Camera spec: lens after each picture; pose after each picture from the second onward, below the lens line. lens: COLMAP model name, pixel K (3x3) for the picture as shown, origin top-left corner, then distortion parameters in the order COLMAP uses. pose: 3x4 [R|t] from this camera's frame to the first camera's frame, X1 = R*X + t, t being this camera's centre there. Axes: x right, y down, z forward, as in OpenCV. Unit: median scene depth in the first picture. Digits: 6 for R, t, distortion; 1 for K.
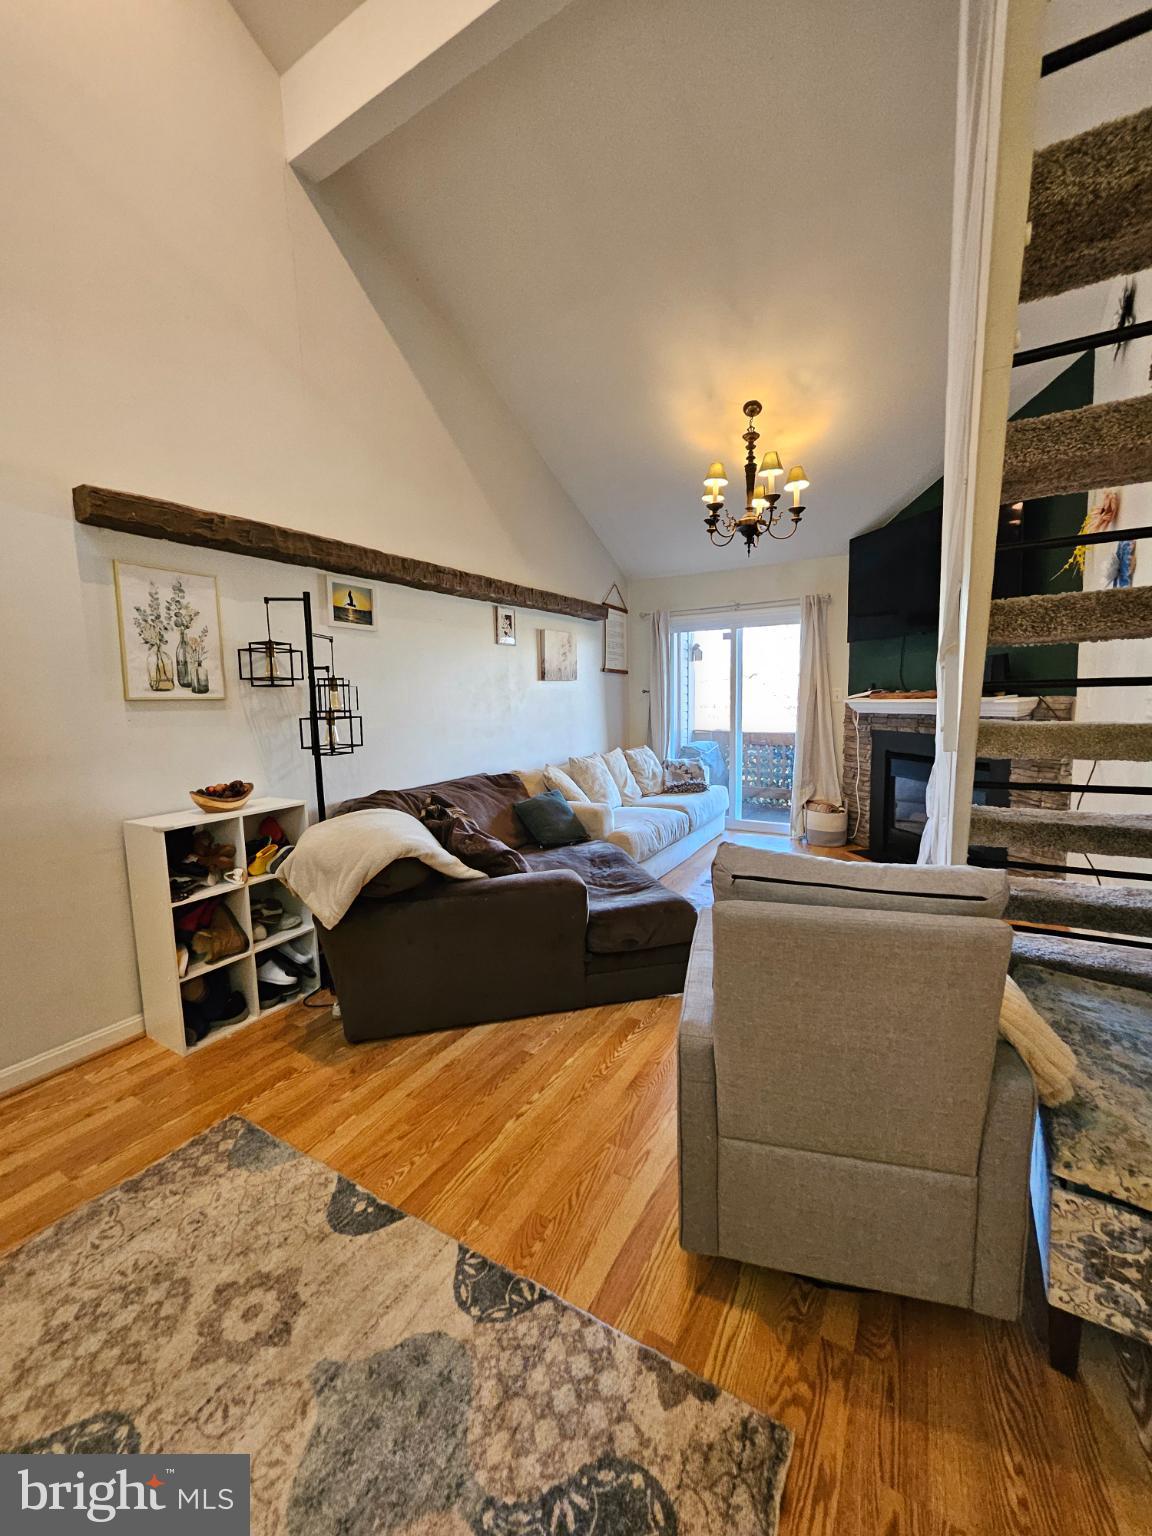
lens RADIAL K [[603.9, 0, 576.0], [0, 603.9, 768.0], [0, 0, 1]] dist [0.007093, -0.000348]
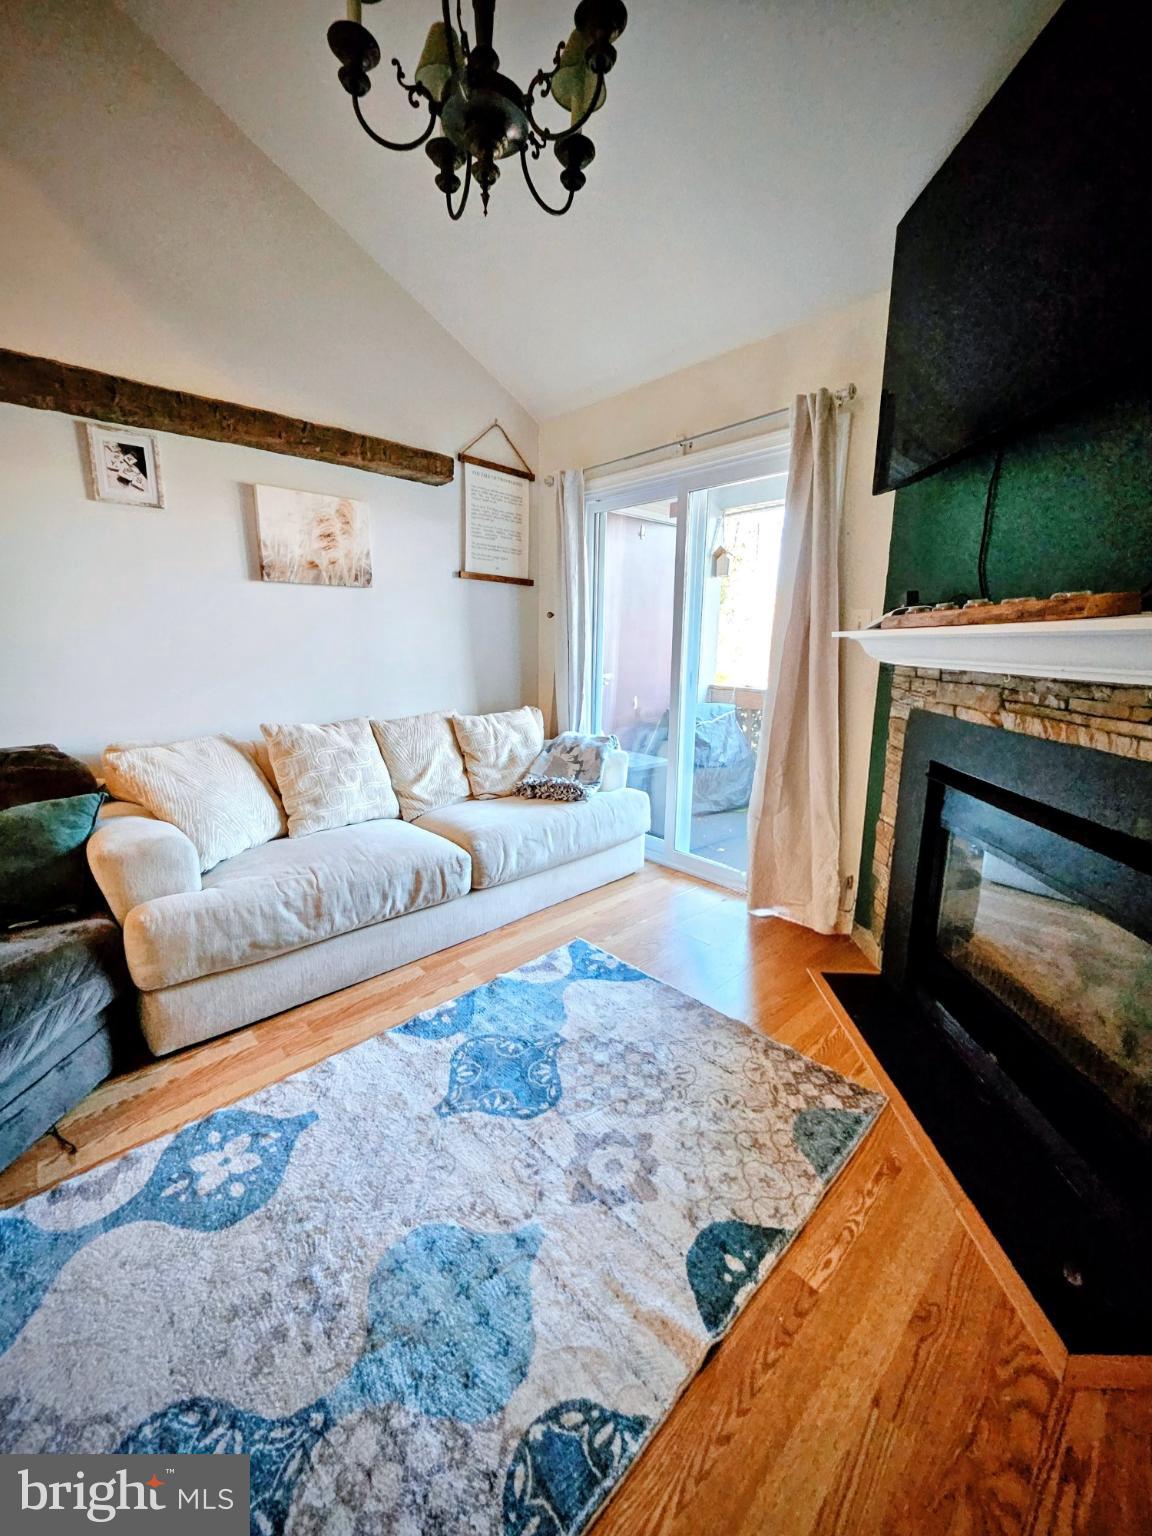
lens RADIAL K [[592.3, 0, 579.8], [0, 592.3, 762.3], [0, 0, 1]] dist [0.000161, 0.000216]
pose [[0.958500, 0.089356, -0.270727, 0.690089], [-0.065802, 0.993311, 0.094884, -0.088387], [0.277394, -0.073132, 0.957969, 0.968546]]
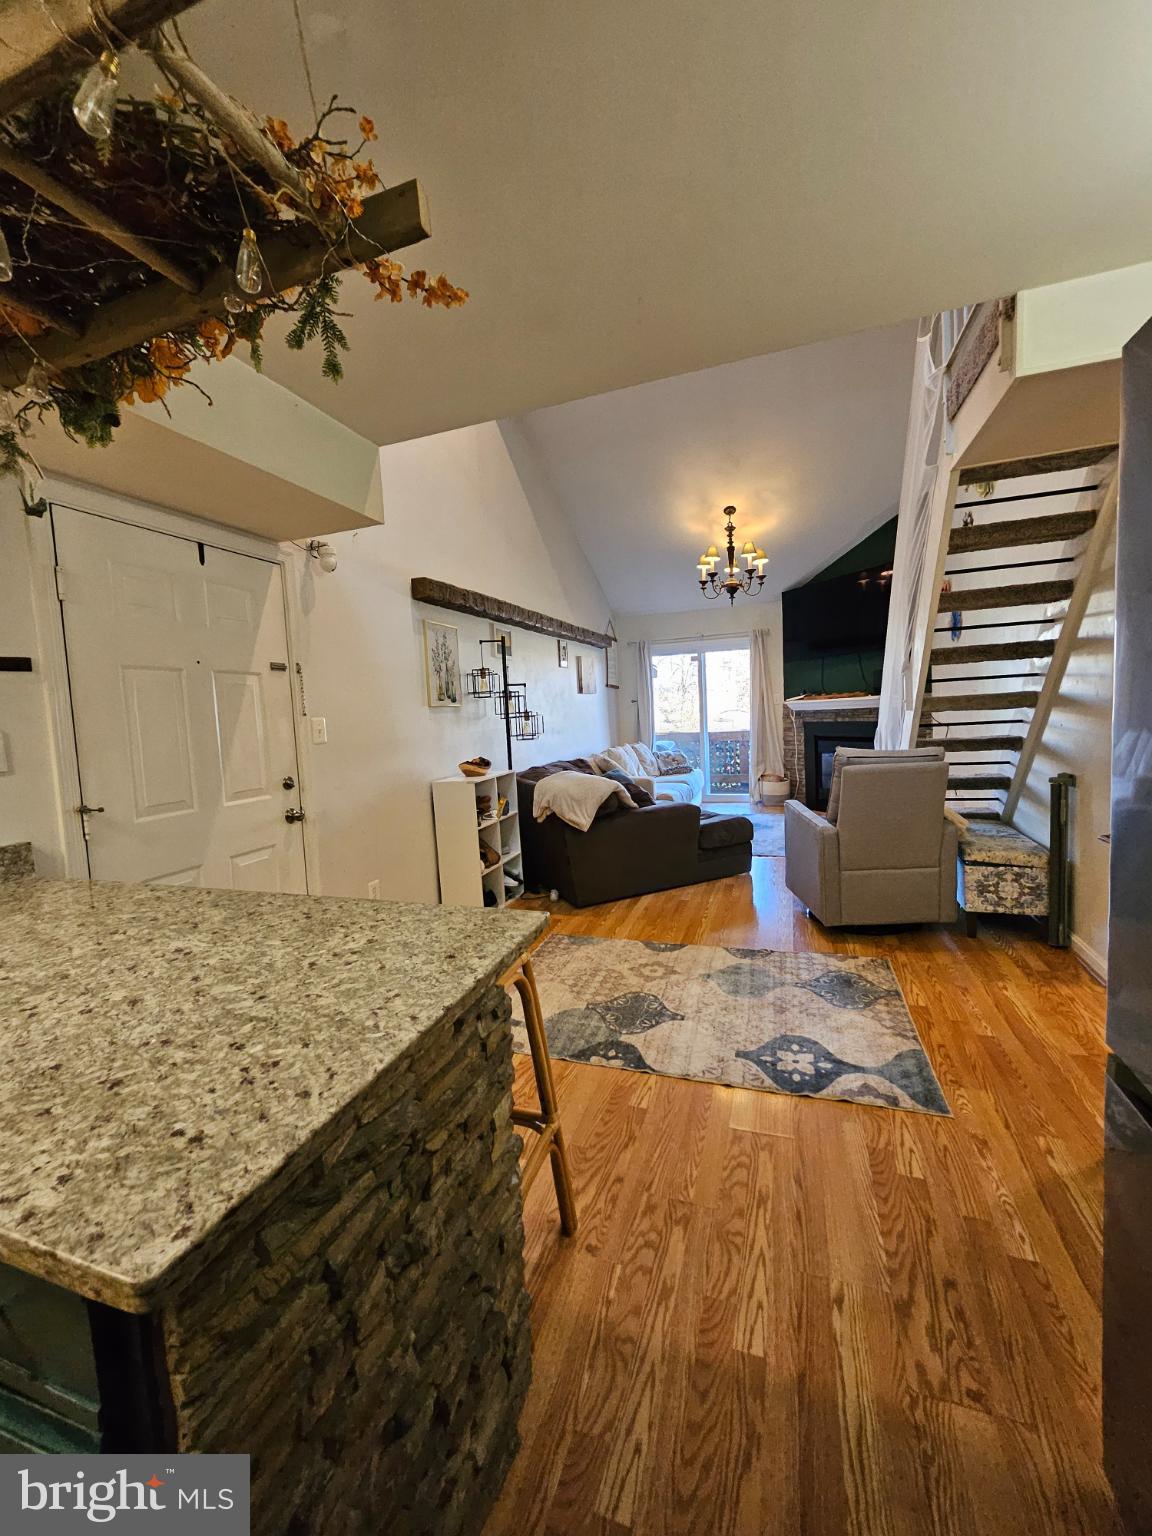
lens RADIAL K [[603.9, 0, 576.0], [0, 603.9, 768.0], [0, 0, 1]] dist [0.007093, -0.000348]
pose [[0.979760, -0.049016, 0.194080, -0.594521], [0.055524, 0.998058, -0.028230, 0.103085], [-0.192320, 0.038434, 0.980579, -0.557790]]
